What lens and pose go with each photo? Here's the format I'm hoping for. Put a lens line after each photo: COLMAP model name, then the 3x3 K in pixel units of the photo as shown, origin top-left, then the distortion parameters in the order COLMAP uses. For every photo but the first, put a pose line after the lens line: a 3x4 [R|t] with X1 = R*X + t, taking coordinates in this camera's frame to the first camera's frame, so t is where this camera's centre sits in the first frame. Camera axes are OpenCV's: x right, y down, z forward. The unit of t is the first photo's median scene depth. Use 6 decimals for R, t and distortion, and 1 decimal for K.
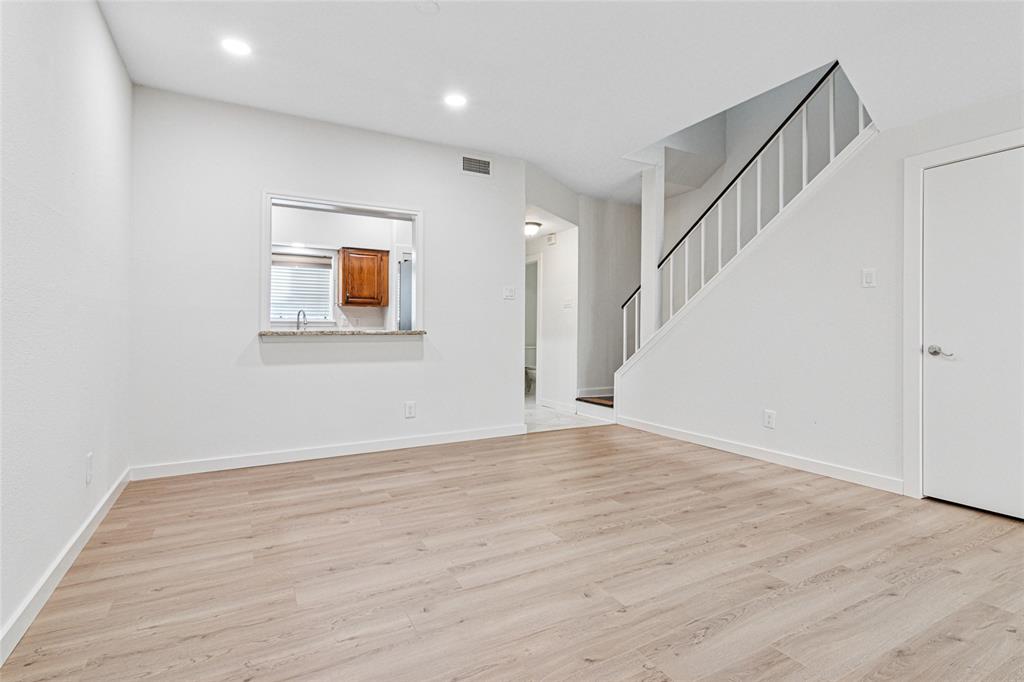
lens RADIAL K [[492.8, 0, 522.3], [0, 492.8, 338.5], [0, 0, 1]] dist [0.012086, -0.007110]
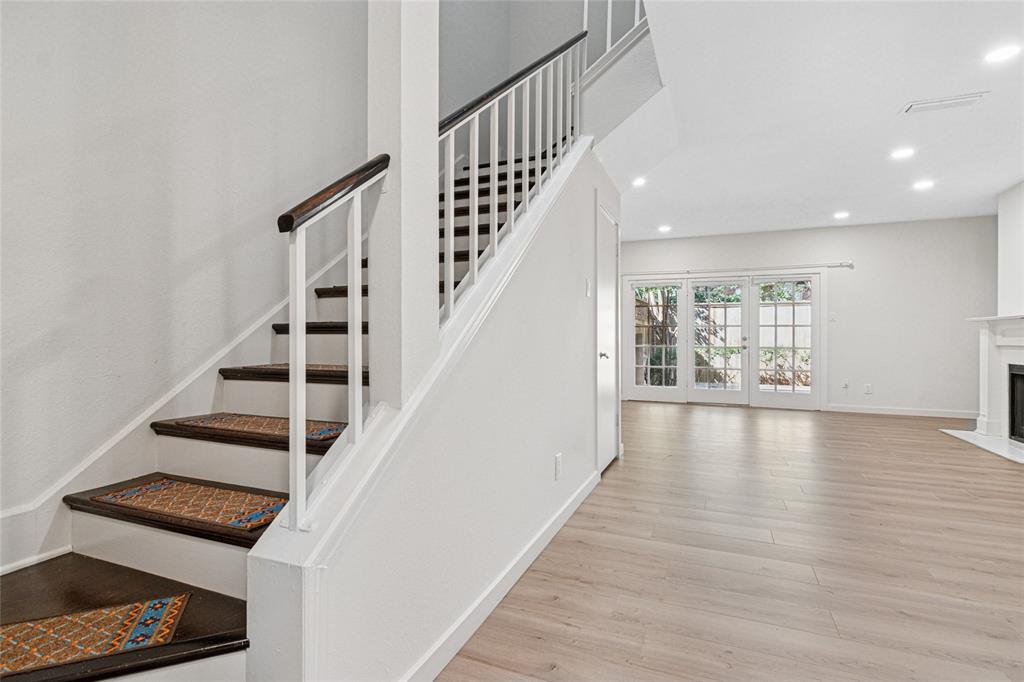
lens RADIAL K [[492.8, 0, 512.6], [0, 492.8, 334.5], [0, 0, 1]] dist [0.012086, -0.007110]
pose [[-0.607360, -0.001092, 0.794426, -0.013406], [0.005219, 0.999972, 0.005365, -0.026402], [-0.794409, 0.007405, -0.607337, 1.421041]]
